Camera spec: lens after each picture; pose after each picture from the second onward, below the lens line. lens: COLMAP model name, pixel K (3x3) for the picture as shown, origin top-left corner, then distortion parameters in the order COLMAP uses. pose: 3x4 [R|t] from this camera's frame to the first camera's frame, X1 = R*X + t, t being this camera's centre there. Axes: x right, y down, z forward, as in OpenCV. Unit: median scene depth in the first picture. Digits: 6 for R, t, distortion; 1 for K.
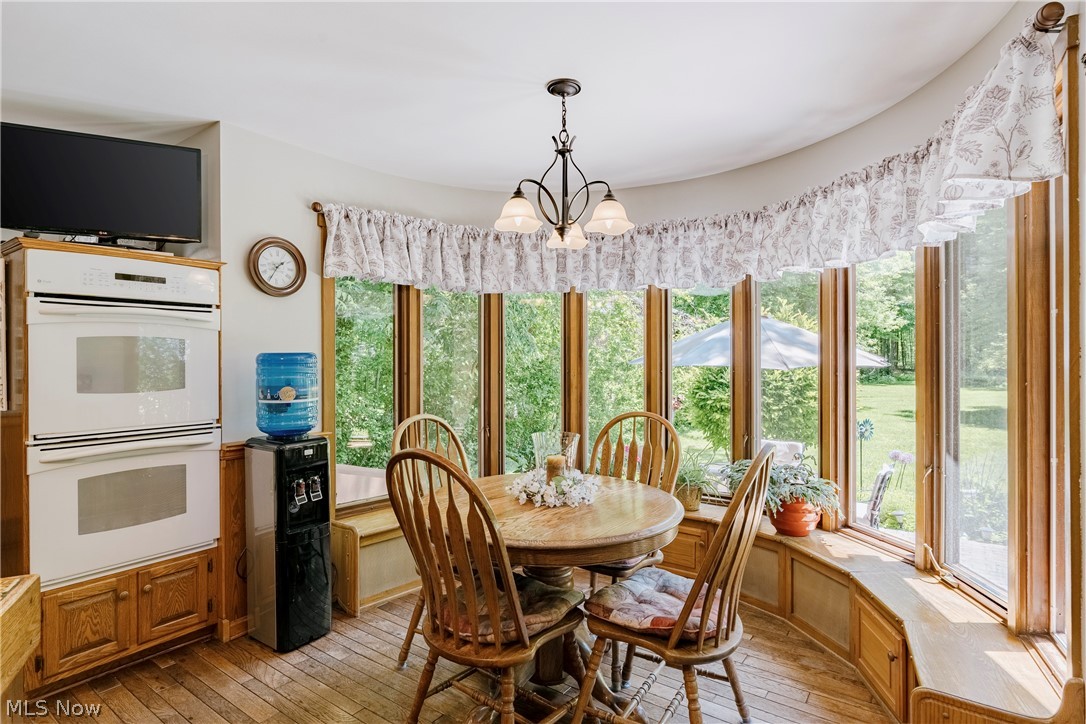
lens RADIAL K [[557.5, 0, 544.1], [0, 557.5, 362.4], [0, 0, 1]] dist [0.001475, 0.002169]
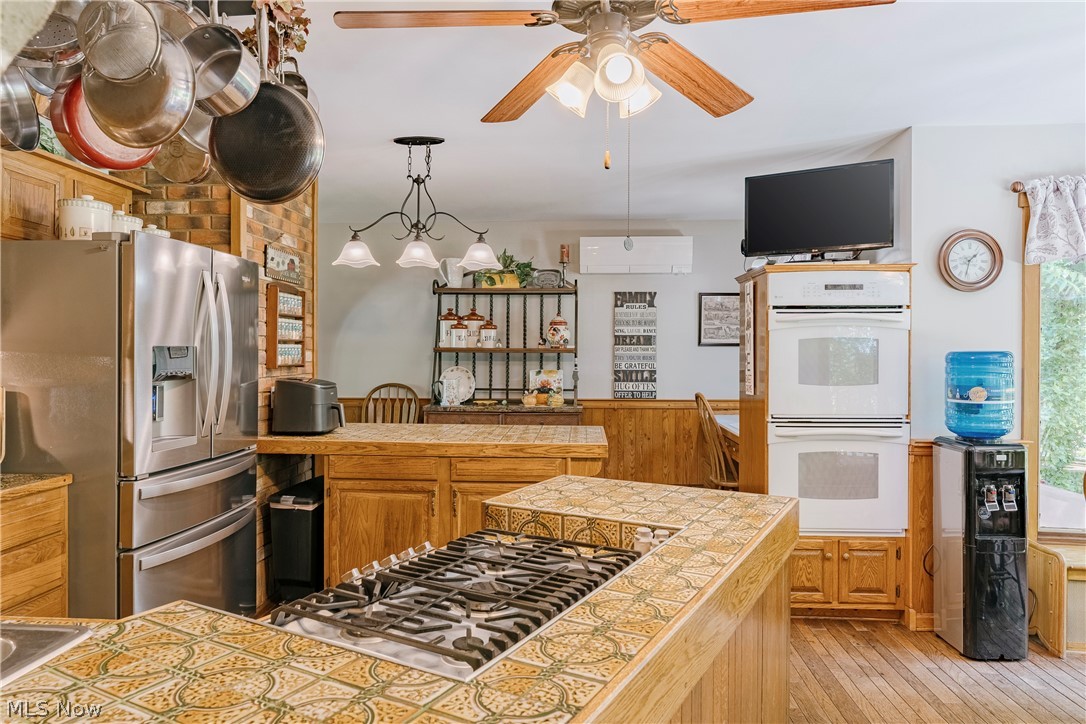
lens RADIAL K [[687.9, 0, 542.9], [0, 687.9, 358.2], [0, 0, 1]] dist [-0.002694, -0.005120]
pose [[0.532360, 0.007766, -0.846482, 0.138530], [-0.009449, 0.999950, 0.003231, -0.002083], [0.846465, 0.006278, 0.532407, -0.259859]]
